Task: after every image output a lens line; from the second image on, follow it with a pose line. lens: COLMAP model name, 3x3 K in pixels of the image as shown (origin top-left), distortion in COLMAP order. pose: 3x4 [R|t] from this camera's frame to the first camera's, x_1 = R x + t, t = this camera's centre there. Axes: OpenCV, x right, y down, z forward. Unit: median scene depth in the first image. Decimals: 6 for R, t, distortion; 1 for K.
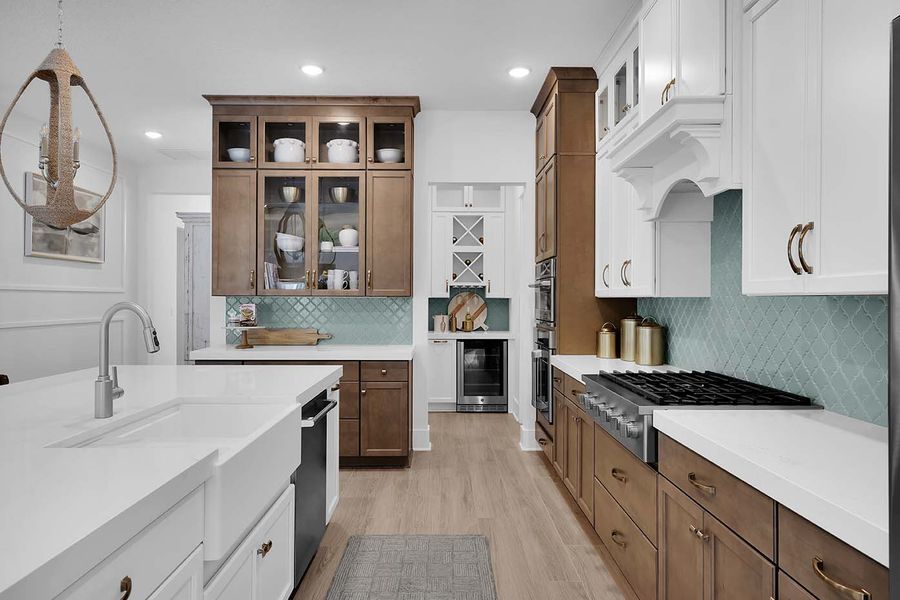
lens RADIAL K [[564.8, 0, 446.7], [0, 564.8, 299.5], [0, 0, 1]] dist [0.001965, -0.004086]
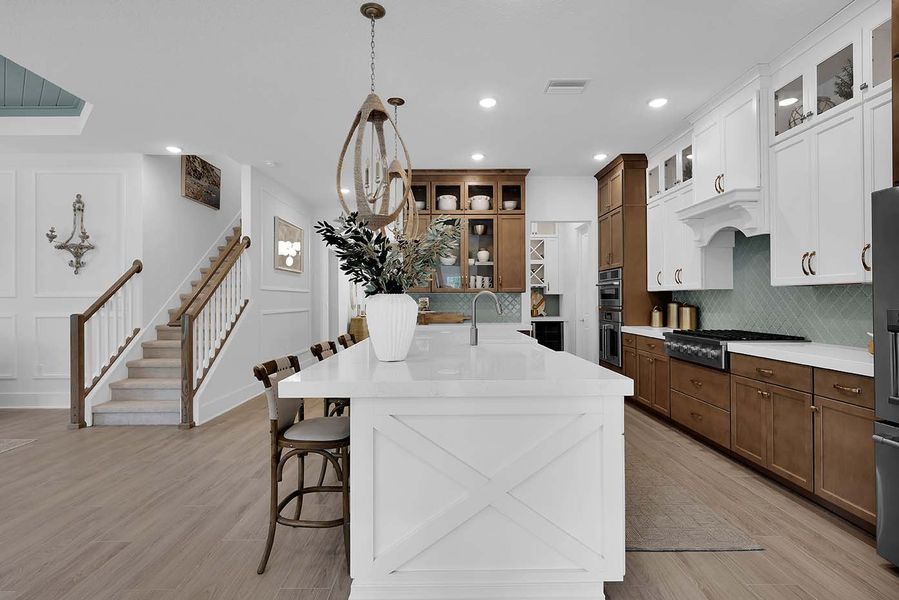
lens RADIAL K [[436.3, 0, 449.4], [0, 436.3, 298.0], [0, 0, 1]] dist [0.001434, -0.001711]
pose [[0.999972, -0.007092, -0.002546, -0.313861], [0.007083, 0.999968, -0.003739, 0.016615], [0.002573, 0.003721, 0.999990, -0.285702]]
